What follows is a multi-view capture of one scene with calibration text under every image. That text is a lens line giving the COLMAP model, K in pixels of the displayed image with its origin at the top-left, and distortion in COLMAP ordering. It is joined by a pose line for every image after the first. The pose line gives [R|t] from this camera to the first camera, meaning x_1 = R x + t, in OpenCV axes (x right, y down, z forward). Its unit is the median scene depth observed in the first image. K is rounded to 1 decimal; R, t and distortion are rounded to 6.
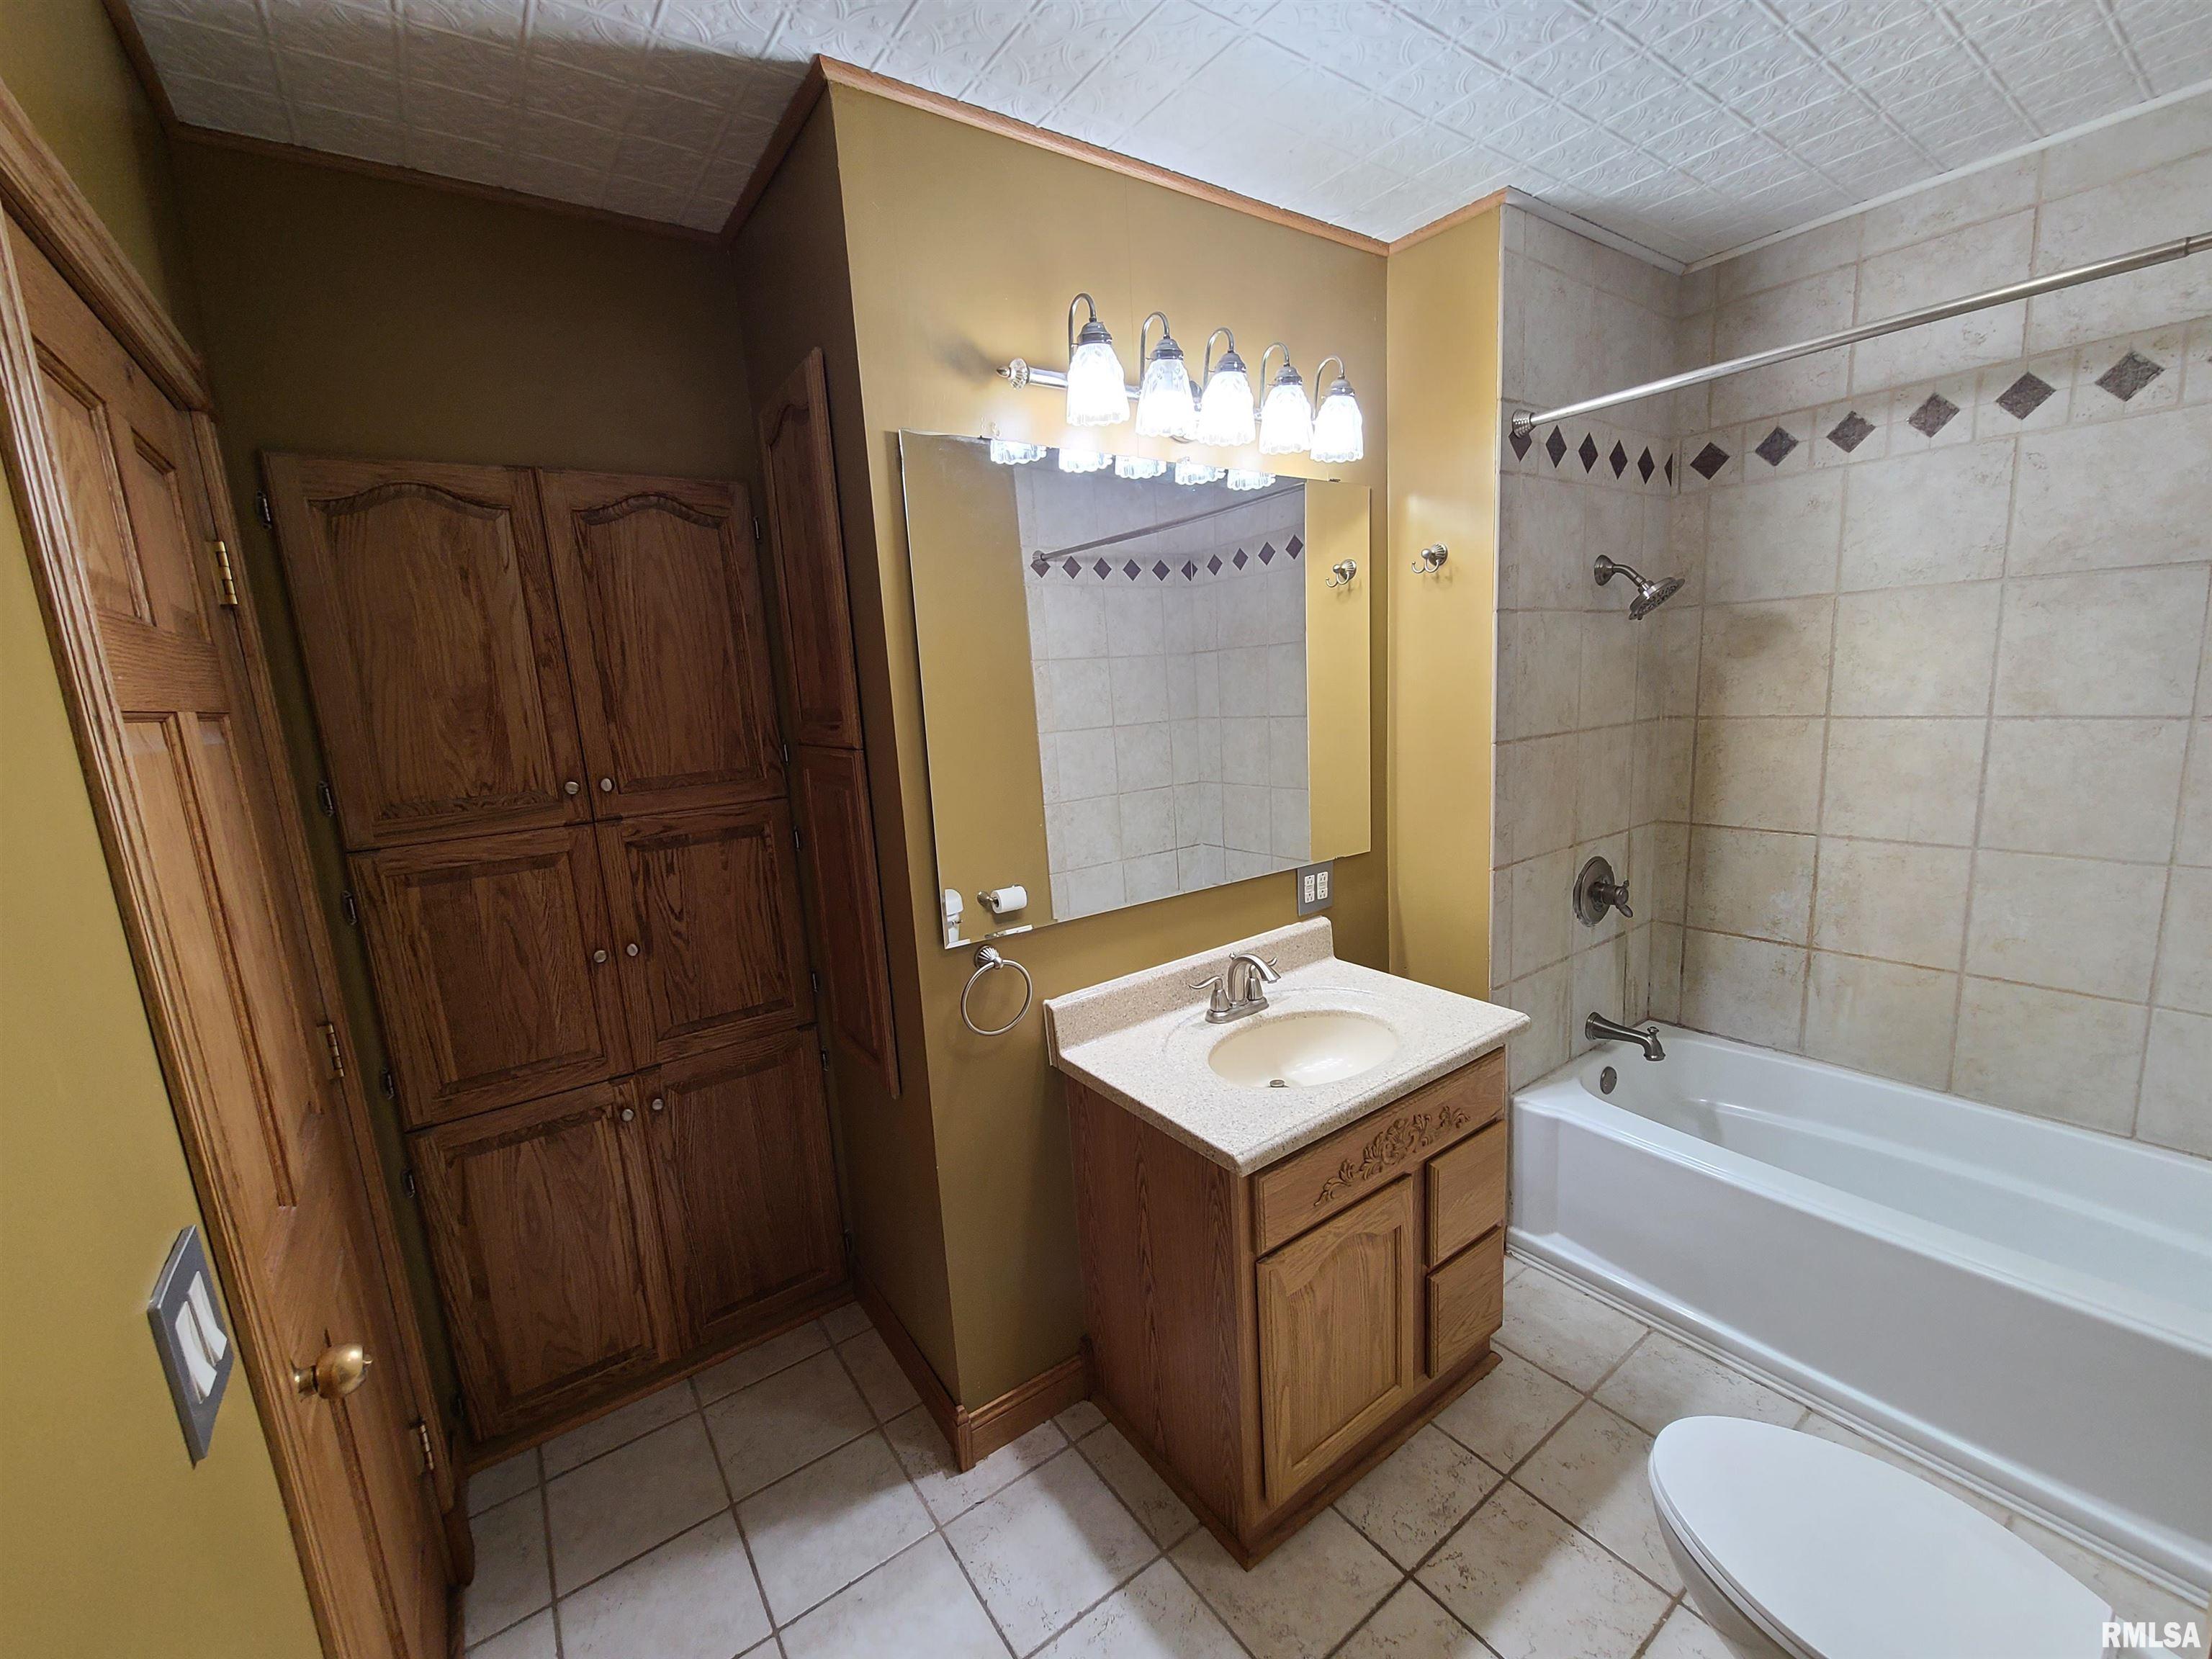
lens RADIAL K [[904.0, 0, 1104.7], [0, 904.0, 829.3], [0, 0, 1]] dist [-0.001061, -0.001087]
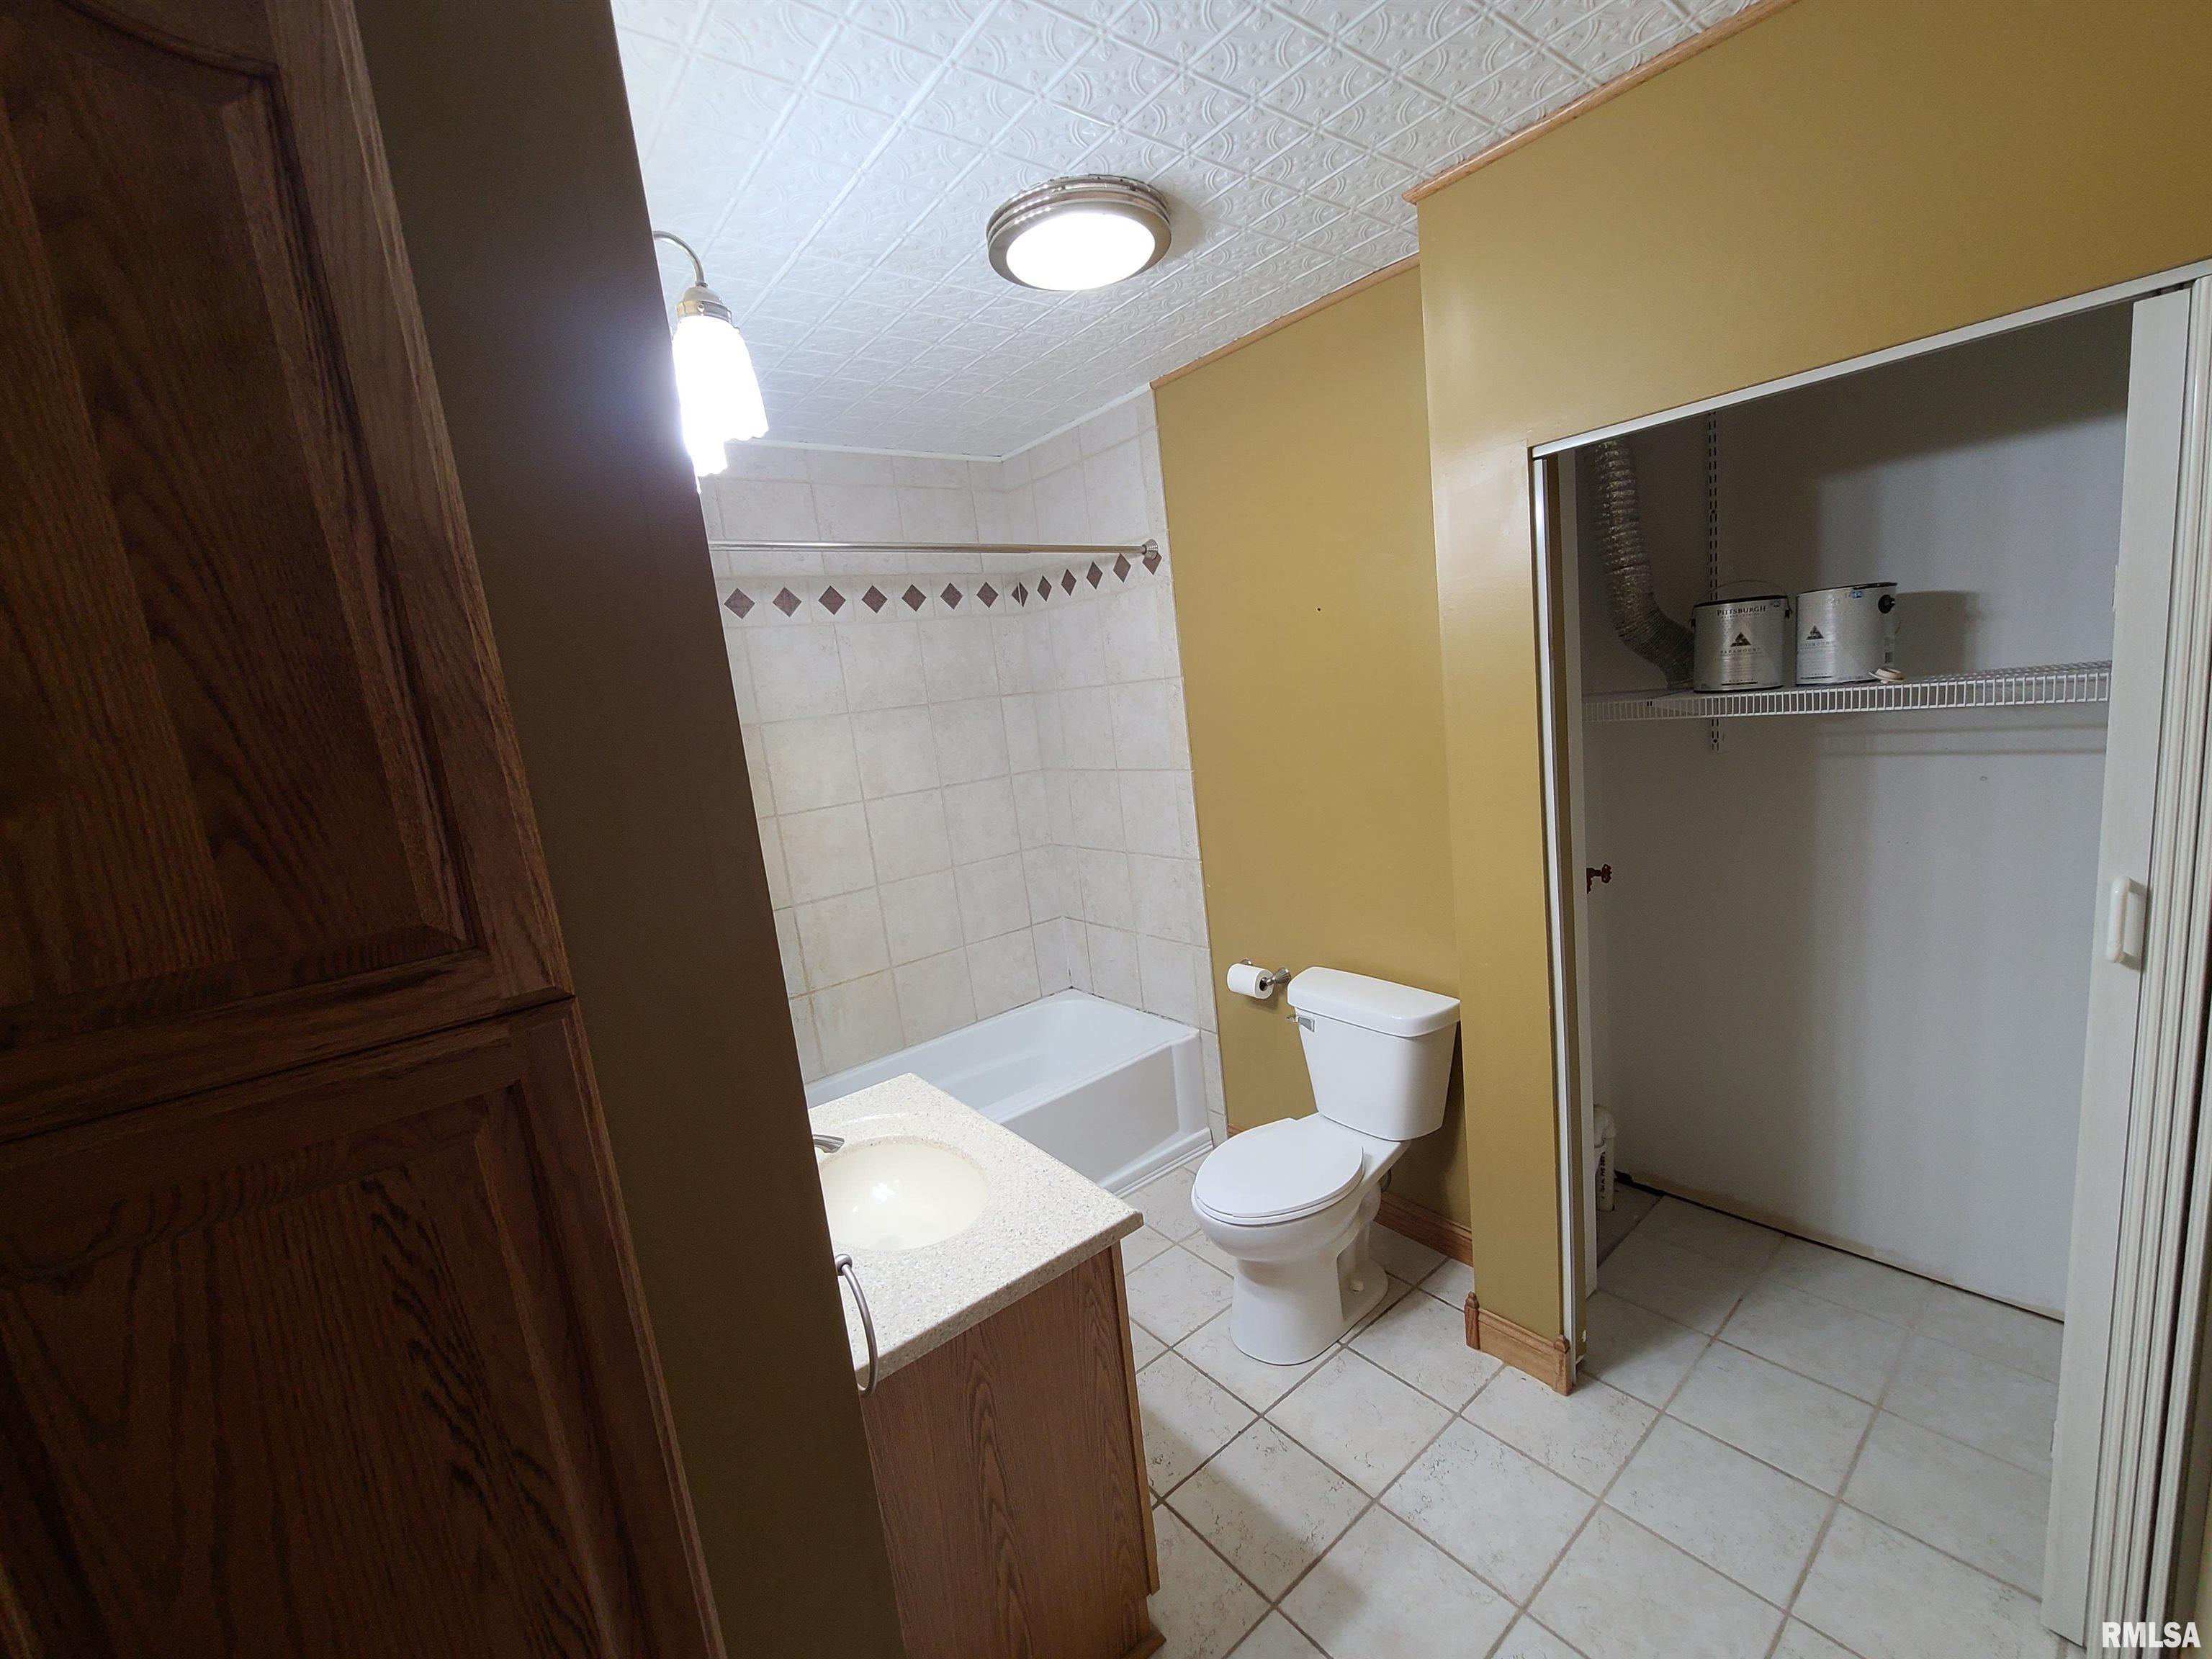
lens RADIAL K [[904.0, 0, 1109.8], [0, 904.0, 841.3], [0, 0, 1]] dist [-0.001061, -0.001087]
pose [[-0.040461, -0.088725, 0.995234, -0.592452], [0.291879, 0.951555, 0.096697, -0.088179], [-0.955599, 0.294400, -0.012603, 0.661683]]
